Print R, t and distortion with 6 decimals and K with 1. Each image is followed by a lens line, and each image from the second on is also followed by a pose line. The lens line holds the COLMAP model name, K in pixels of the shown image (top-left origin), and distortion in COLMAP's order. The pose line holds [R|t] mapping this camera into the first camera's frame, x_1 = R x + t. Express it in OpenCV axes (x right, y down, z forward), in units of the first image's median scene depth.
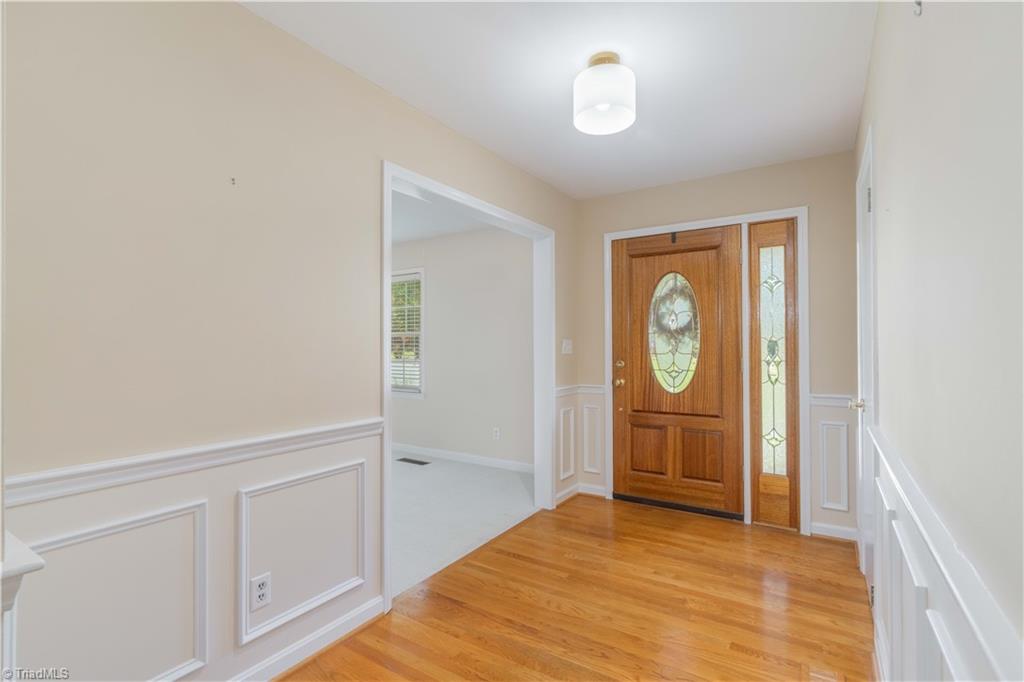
lens RADIAL K [[469.5, 0, 512.0], [0, 469.5, 341.0], [0, 0, 1]] dist [-0.001245, -0.000021]
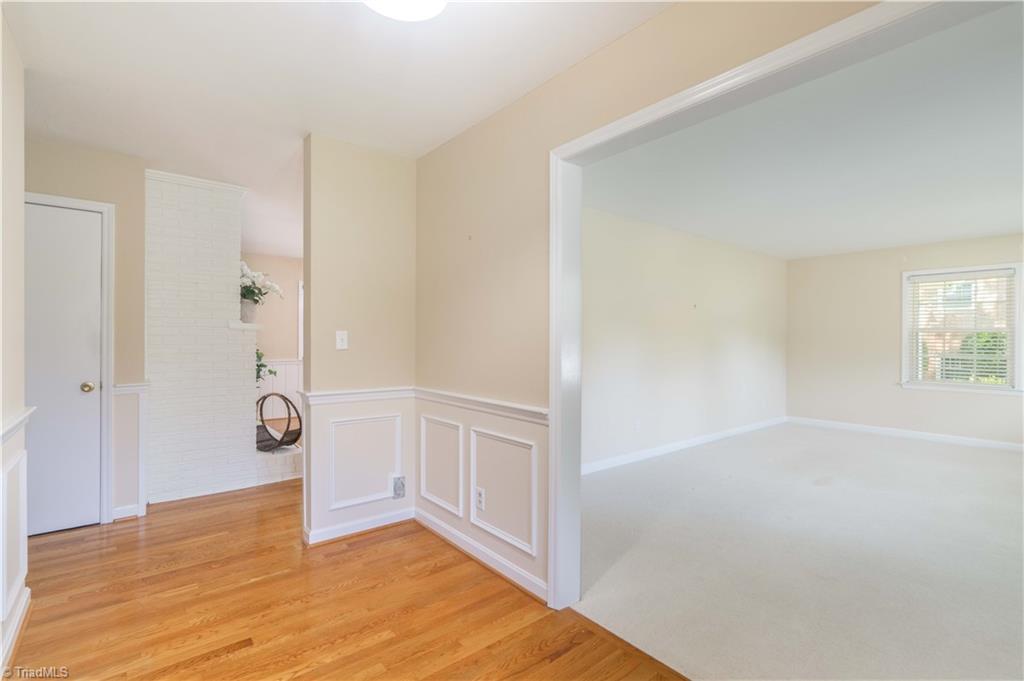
lens RADIAL K [[469.5, 0, 512.0], [0, 469.5, 340.5], [0, 0, 1]] dist [-0.001245, -0.000021]
pose [[-0.296238, 0.005389, -0.955099, 0.782810], [0.010764, 0.999939, 0.002304, 0.012304], [0.955054, -0.009599, -0.296278, 1.359555]]
